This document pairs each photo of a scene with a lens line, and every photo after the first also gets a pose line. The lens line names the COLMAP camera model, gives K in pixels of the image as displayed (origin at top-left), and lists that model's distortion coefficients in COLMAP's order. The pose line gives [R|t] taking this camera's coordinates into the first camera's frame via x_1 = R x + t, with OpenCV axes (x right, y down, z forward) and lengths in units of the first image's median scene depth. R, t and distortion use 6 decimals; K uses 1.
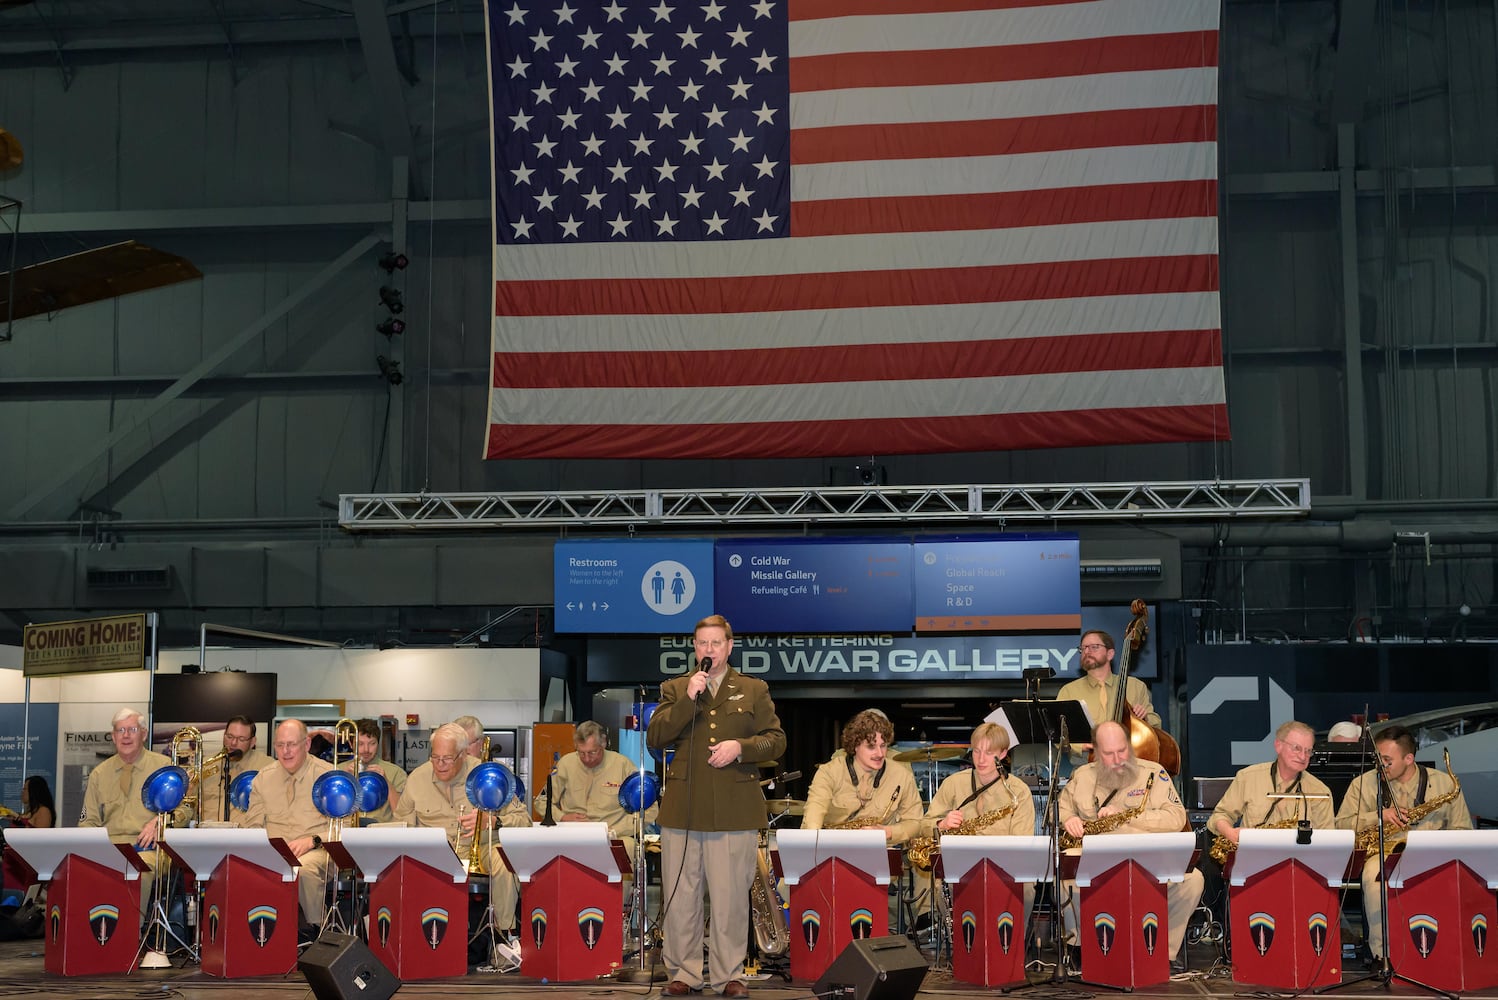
lens RADIAL K [[2207.8, 0, 743.7], [0, 2207.8, 493.1], [0, 0, 1]] dist [0.008688, 0.000000]
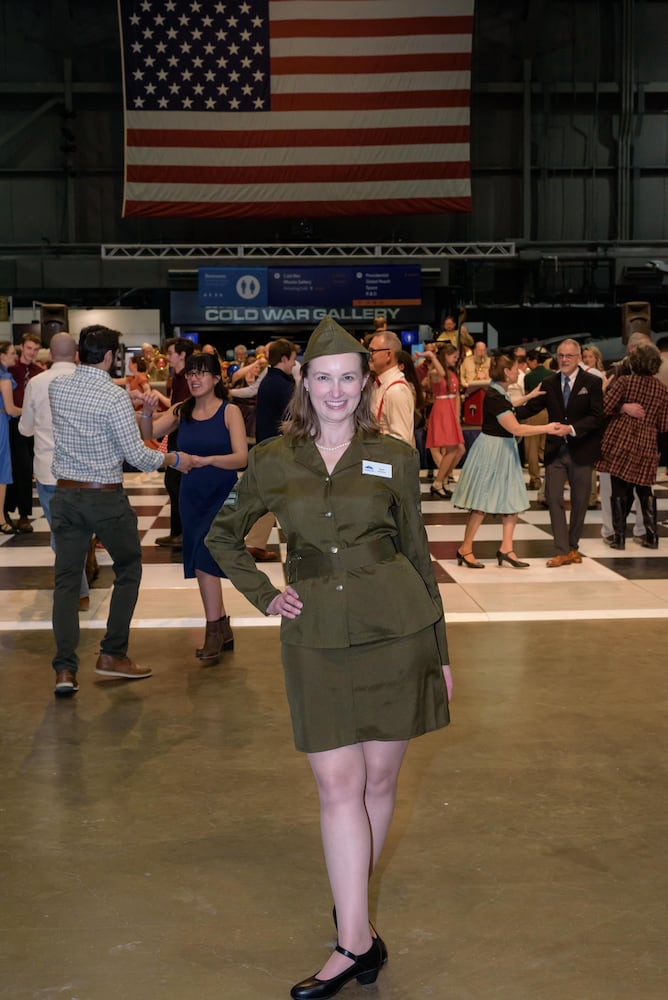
lens RADIAL K [[1473.9, 0, 333.3], [0, 1473.9, 503.3], [0, 0, 1]] dist [0.008688, 0.000000]
pose [[0.986136, -0.022255, 0.164438, -0.157215], [-0.013565, 0.976837, 0.213553, -0.051774], [-0.165382, -0.212823, 0.962993, -0.432639]]
